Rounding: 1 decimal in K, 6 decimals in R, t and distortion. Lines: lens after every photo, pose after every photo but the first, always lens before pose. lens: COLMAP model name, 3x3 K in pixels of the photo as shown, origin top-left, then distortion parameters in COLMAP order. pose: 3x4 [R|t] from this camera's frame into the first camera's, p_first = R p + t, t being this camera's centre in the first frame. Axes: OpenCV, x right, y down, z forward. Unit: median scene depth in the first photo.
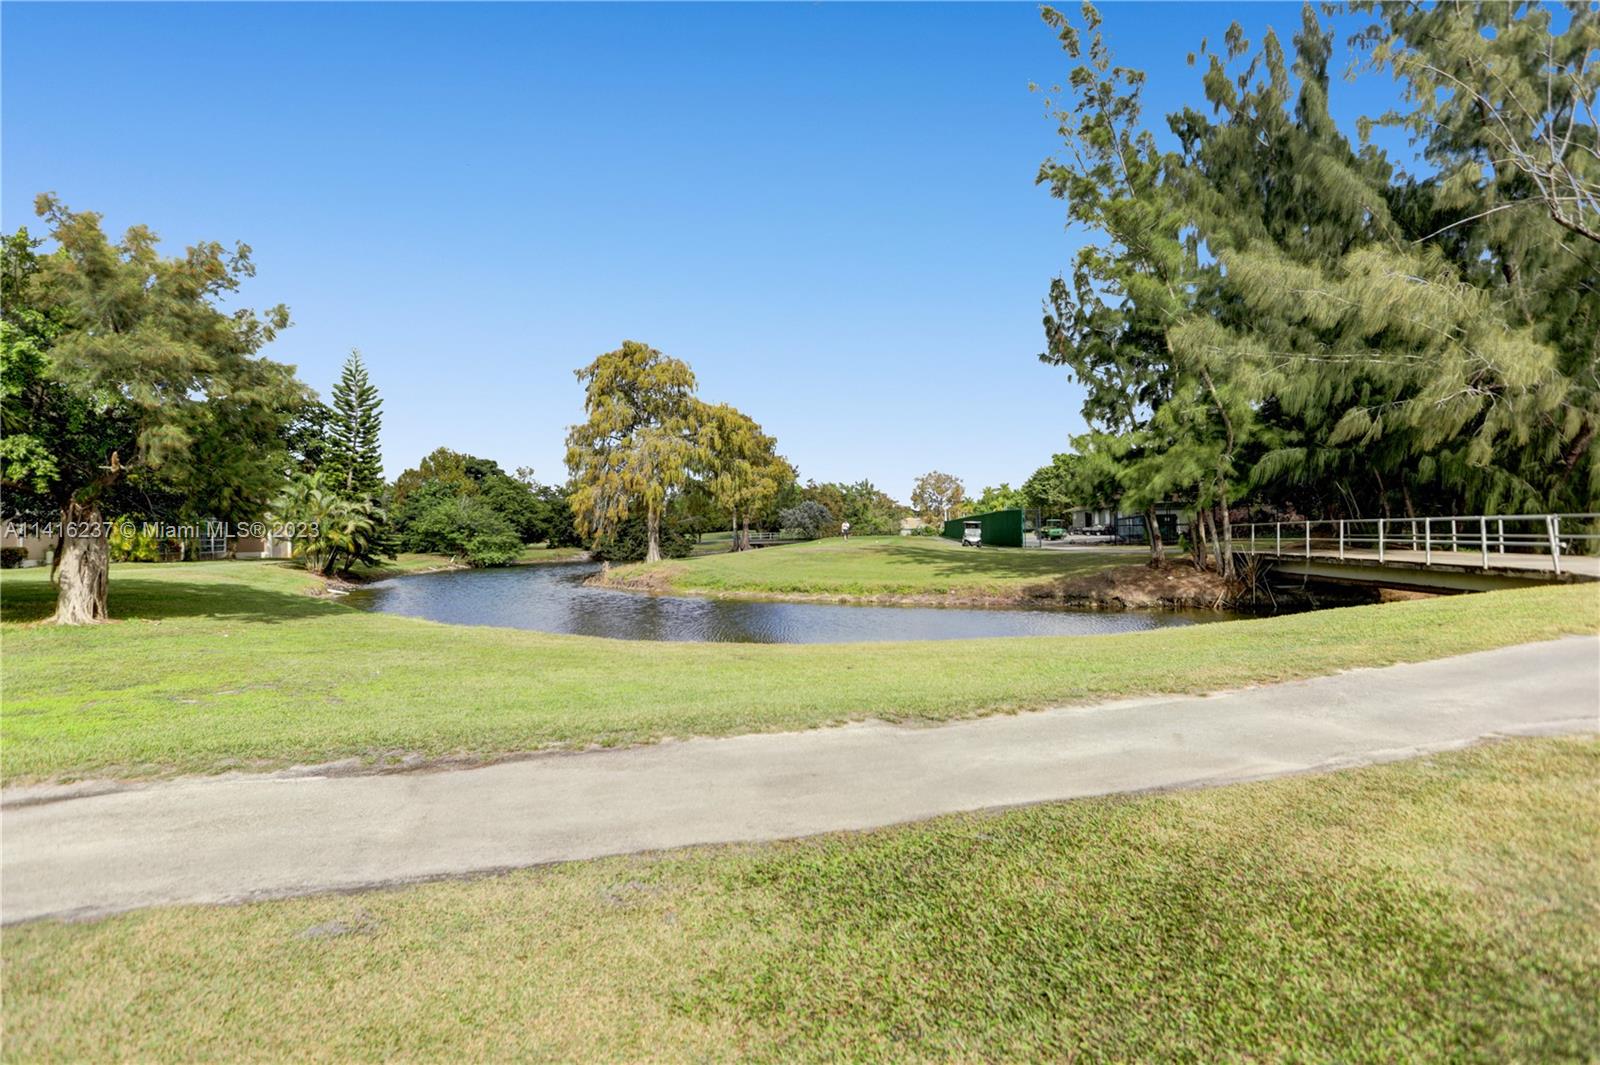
lens RADIAL K [[842.6, 0, 801.0], [0, 842.6, 533.7], [0, 0, 1]] dist [0.007814, 0.002021]
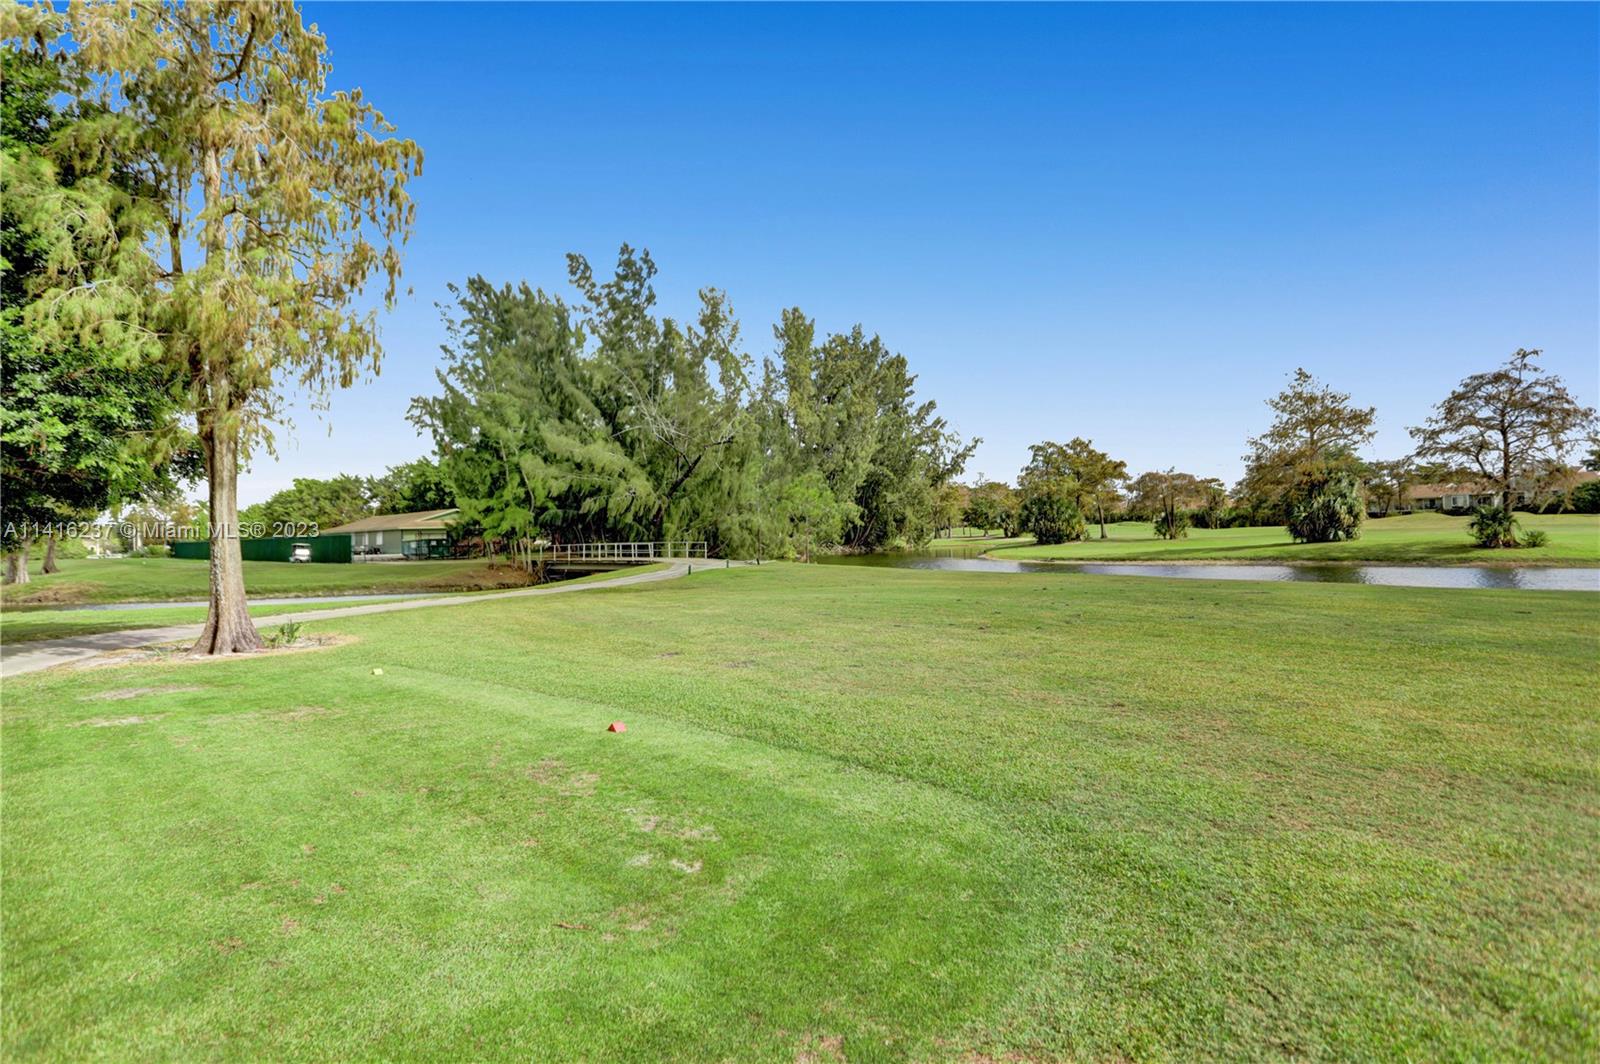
lens RADIAL K [[842.6, 0, 796.2], [0, 842.6, 535.9], [0, 0, 1]] dist [0.007814, 0.002021]
pose [[0.630401, 0.006413, 0.776243, -0.750888], [0.010257, 0.999810, -0.016590, 0.005422], [-0.776202, 0.018420, 0.630216, -0.870417]]
